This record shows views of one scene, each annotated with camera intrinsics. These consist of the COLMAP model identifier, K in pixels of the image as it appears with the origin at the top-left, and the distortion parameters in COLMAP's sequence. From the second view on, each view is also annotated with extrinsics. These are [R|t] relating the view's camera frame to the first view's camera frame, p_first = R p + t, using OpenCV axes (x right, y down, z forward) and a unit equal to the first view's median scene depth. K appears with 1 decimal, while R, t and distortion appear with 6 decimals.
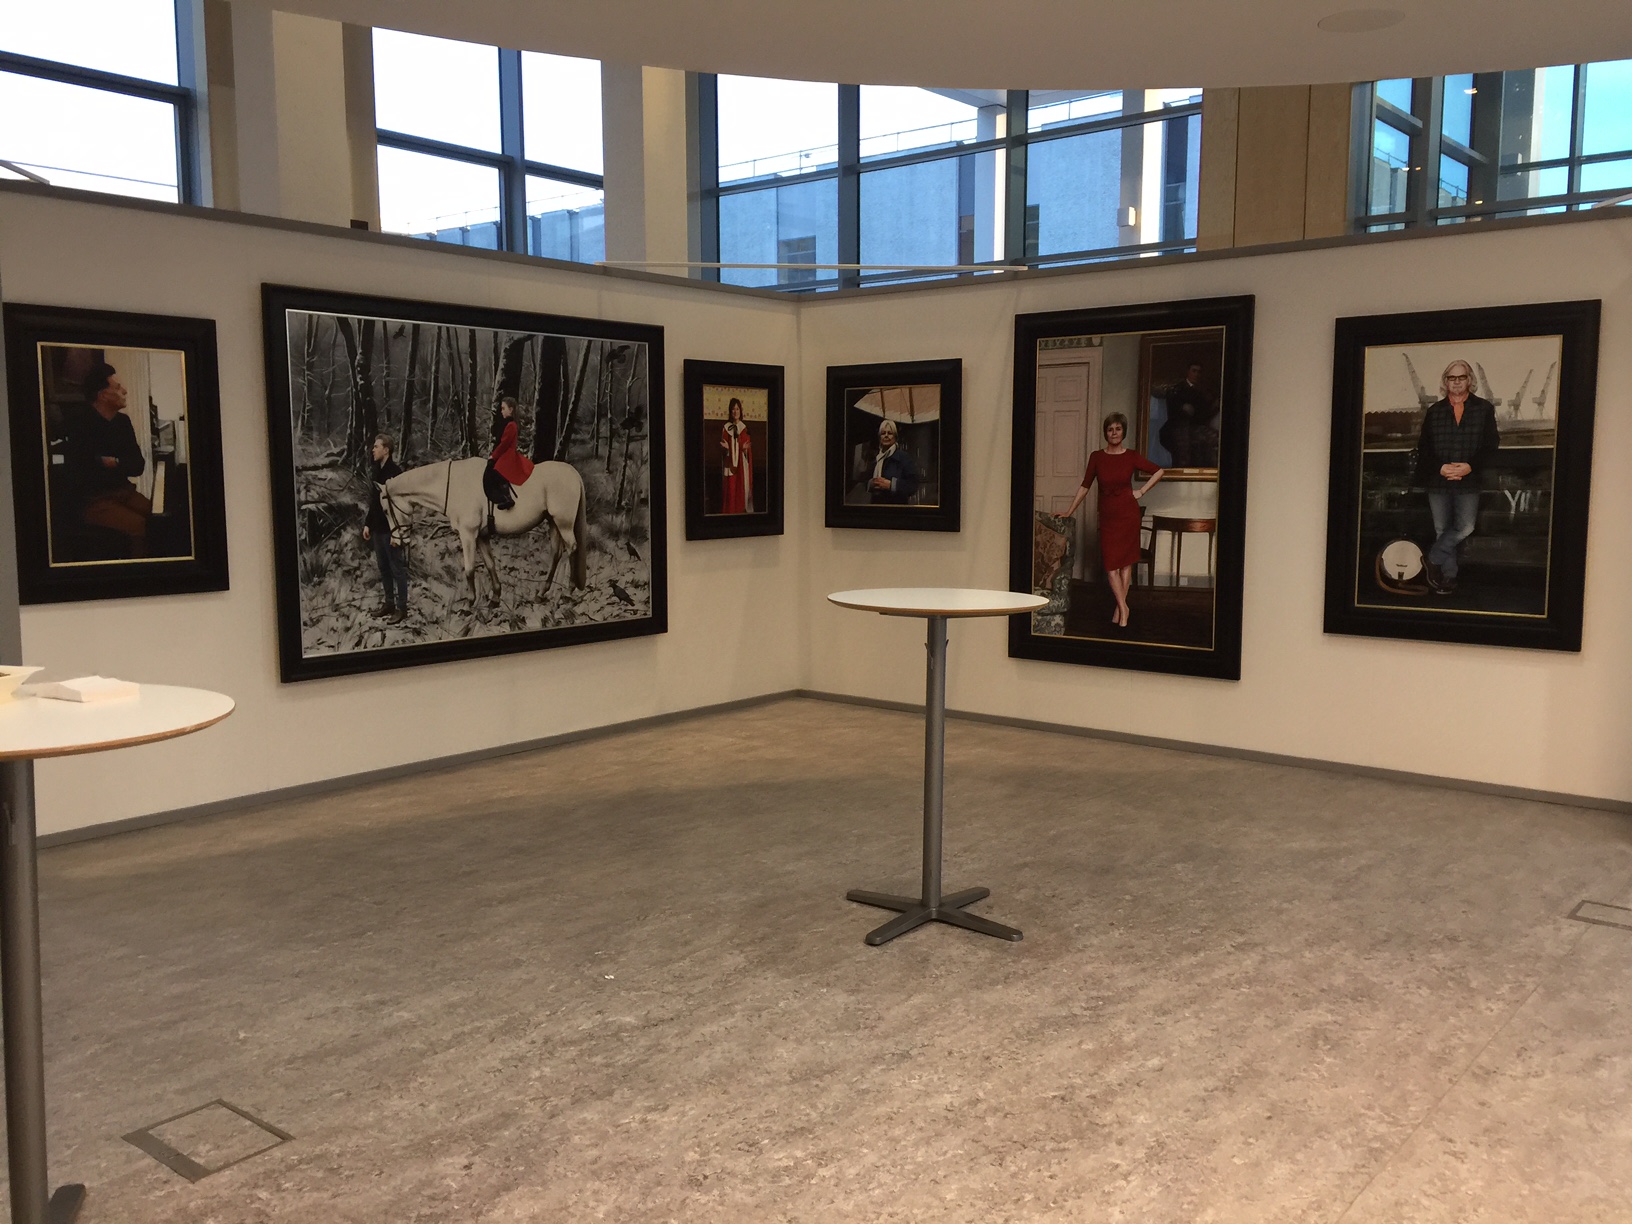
lens RADIAL K [[1379.4, 0, 815.2], [0, 1379.4, 610.7], [0, 0, 1]] dist [0.067986, -0.071321]
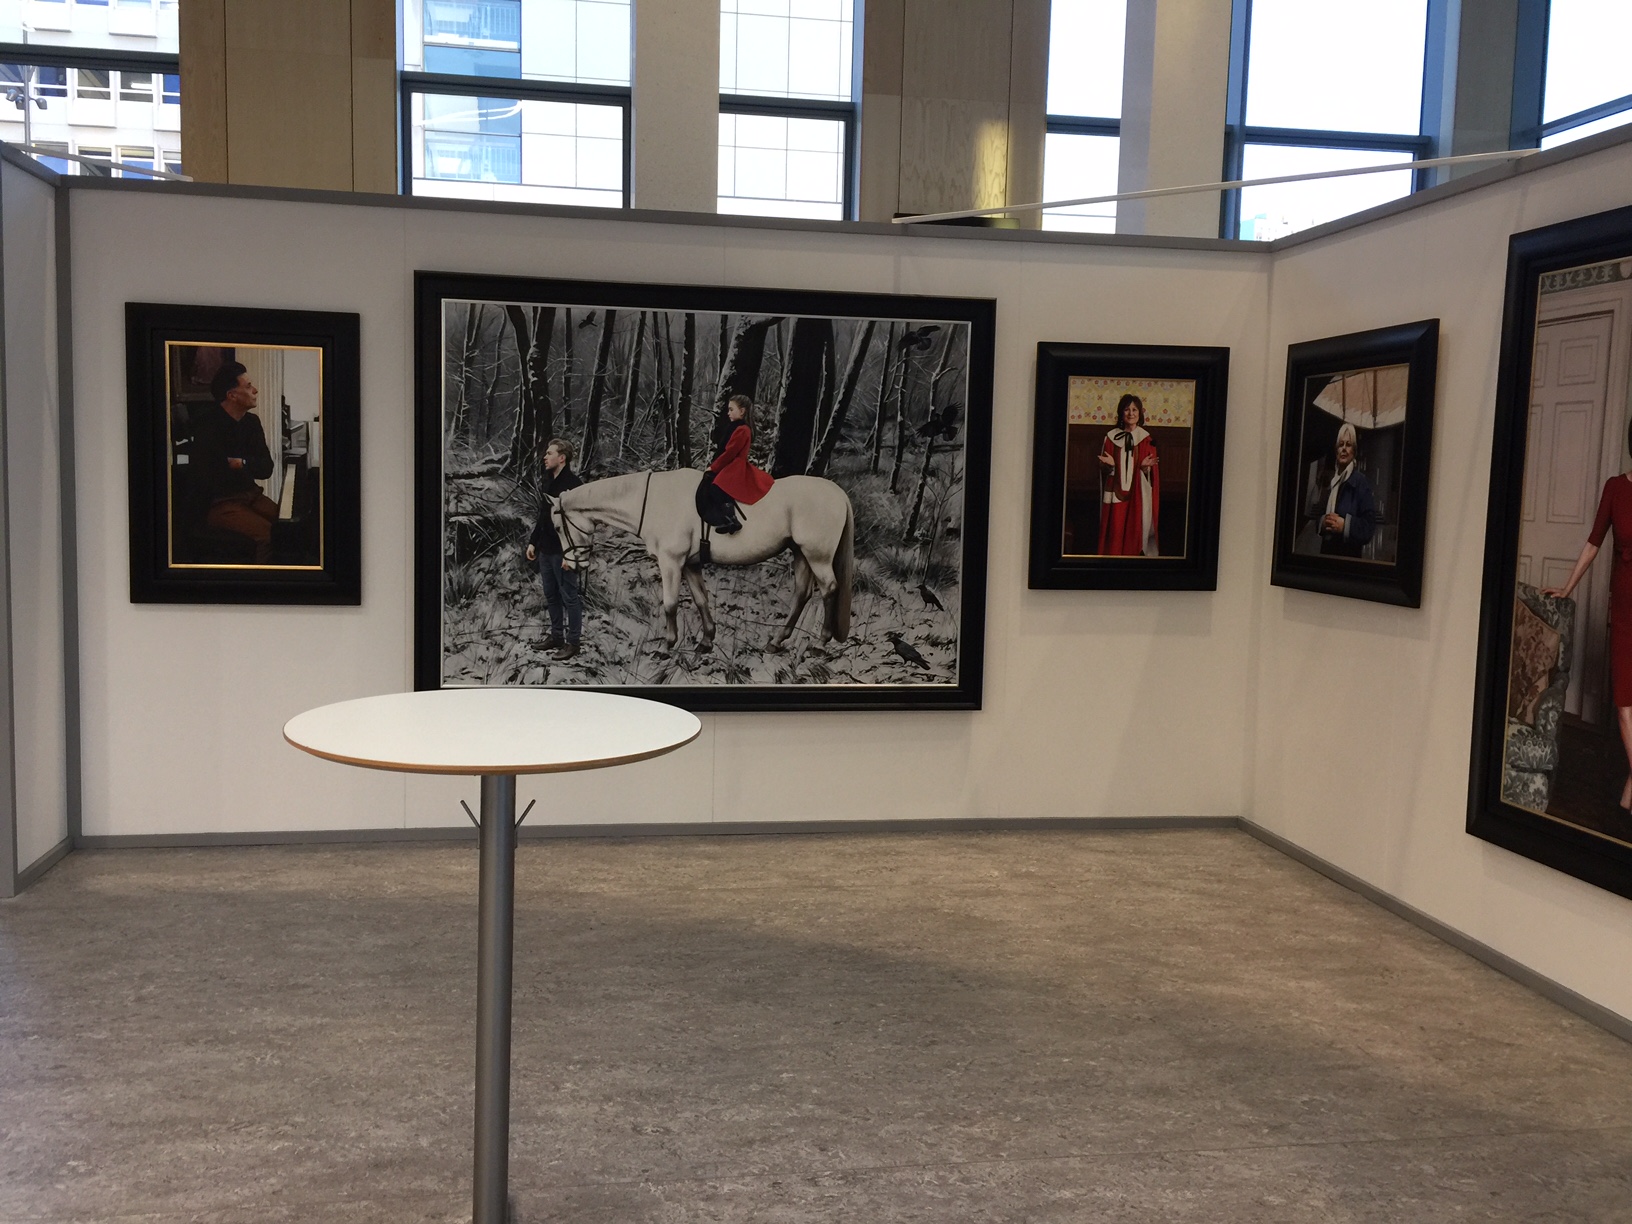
lens RADIAL K [[1379.4, 0, 819.1], [0, 1379.4, 589.3], [0, 0, 1]] dist [0.067986, -0.071321]
pose [[0.750781, 0.073893, -0.656406, 0.349037], [-0.095270, 0.995447, 0.003092, -0.048440], [0.653645, 0.060215, 0.754402, 0.428548]]
